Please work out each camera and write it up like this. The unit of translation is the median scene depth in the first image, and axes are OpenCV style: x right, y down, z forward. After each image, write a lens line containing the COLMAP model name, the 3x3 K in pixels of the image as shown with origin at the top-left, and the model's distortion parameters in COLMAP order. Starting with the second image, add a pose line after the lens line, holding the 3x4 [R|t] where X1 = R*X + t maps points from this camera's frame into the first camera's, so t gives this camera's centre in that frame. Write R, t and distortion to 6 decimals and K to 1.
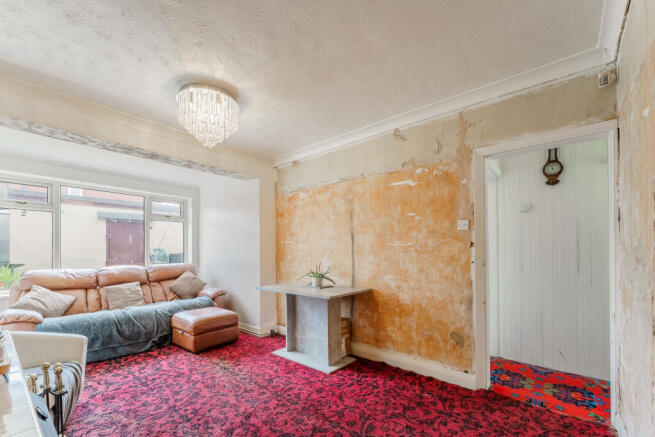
lens RADIAL K [[279.7, 0, 328.4], [0, 279.7, 249.8], [0, 0, 1]] dist [0.000141, 0.000038]
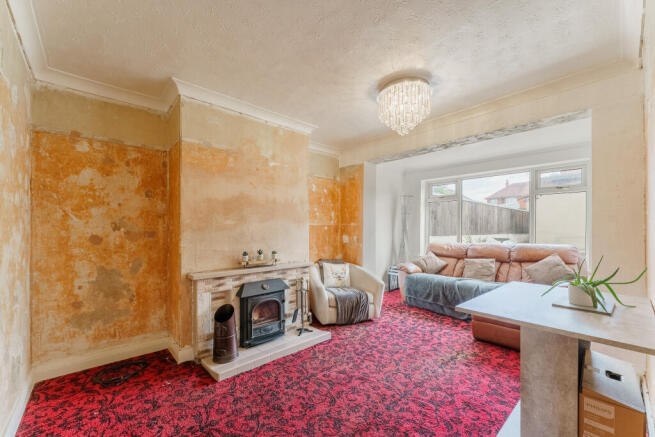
lens RADIAL K [[263.5, 0, 313.0], [0, 263.5, 227.6], [0, 0, 1]] dist [0.001818, 0.000123]
pose [[-0.173039, 0.003983, -0.984907, 0.546723], [0.008166, 0.999963, 0.002609, -0.012814], [0.984881, -0.007591, -0.173065, 0.684626]]
